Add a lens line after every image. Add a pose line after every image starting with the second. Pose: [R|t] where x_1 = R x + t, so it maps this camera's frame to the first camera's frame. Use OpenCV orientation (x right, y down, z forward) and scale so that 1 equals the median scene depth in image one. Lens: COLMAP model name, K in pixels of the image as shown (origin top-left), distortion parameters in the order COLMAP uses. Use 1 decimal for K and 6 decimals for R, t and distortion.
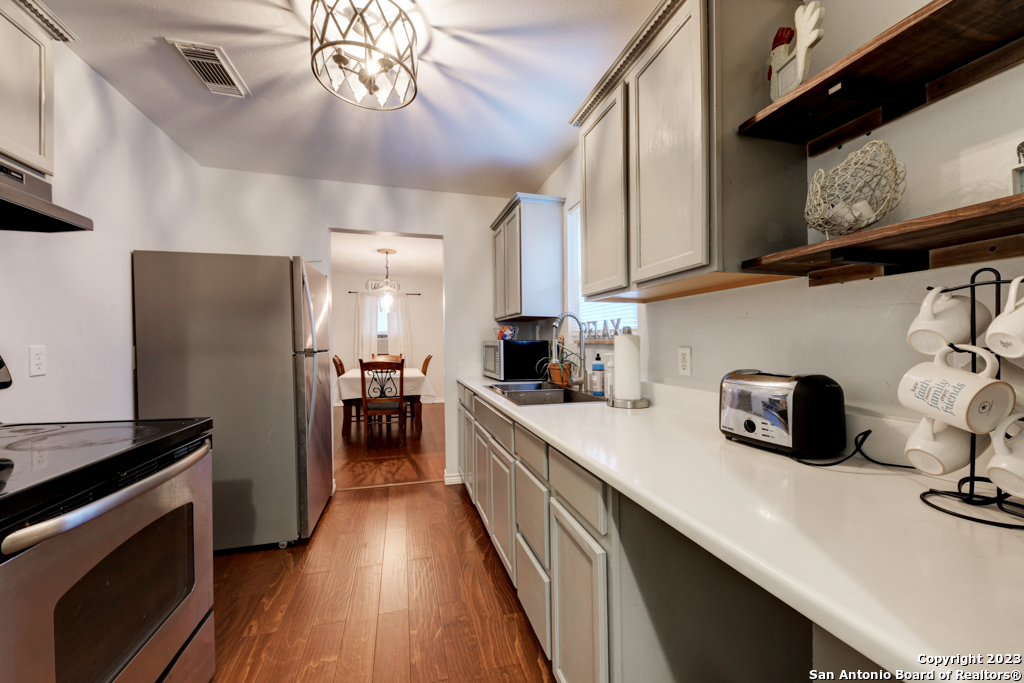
lens RADIAL K [[393.9, 0, 512.0], [0, 393.9, 341.5], [0, 0, 1]] dist [0.000143, 0.000000]
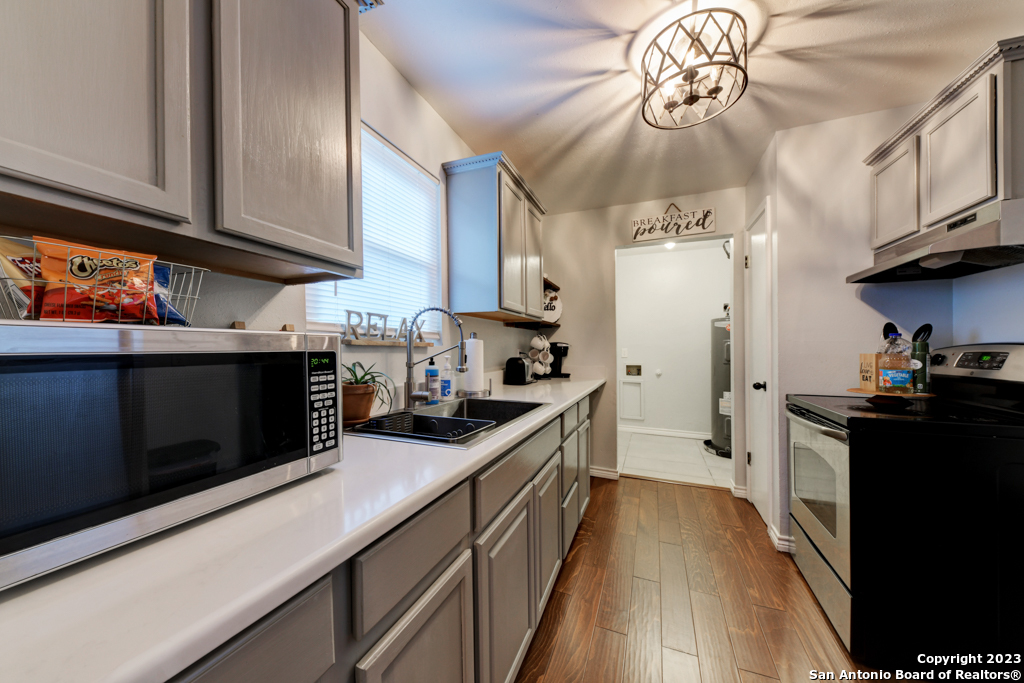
lens RADIAL K [[354.0, 0, 512.8], [0, 354.0, 345.5], [0, 0, 1]] dist [0.000052, -0.000113]
pose [[-0.793467, 0.024864, 0.608105, -0.451634], [0.019508, 0.999691, -0.015419, 0.022547], [-0.608301, -0.000372, -0.793707, 1.679262]]
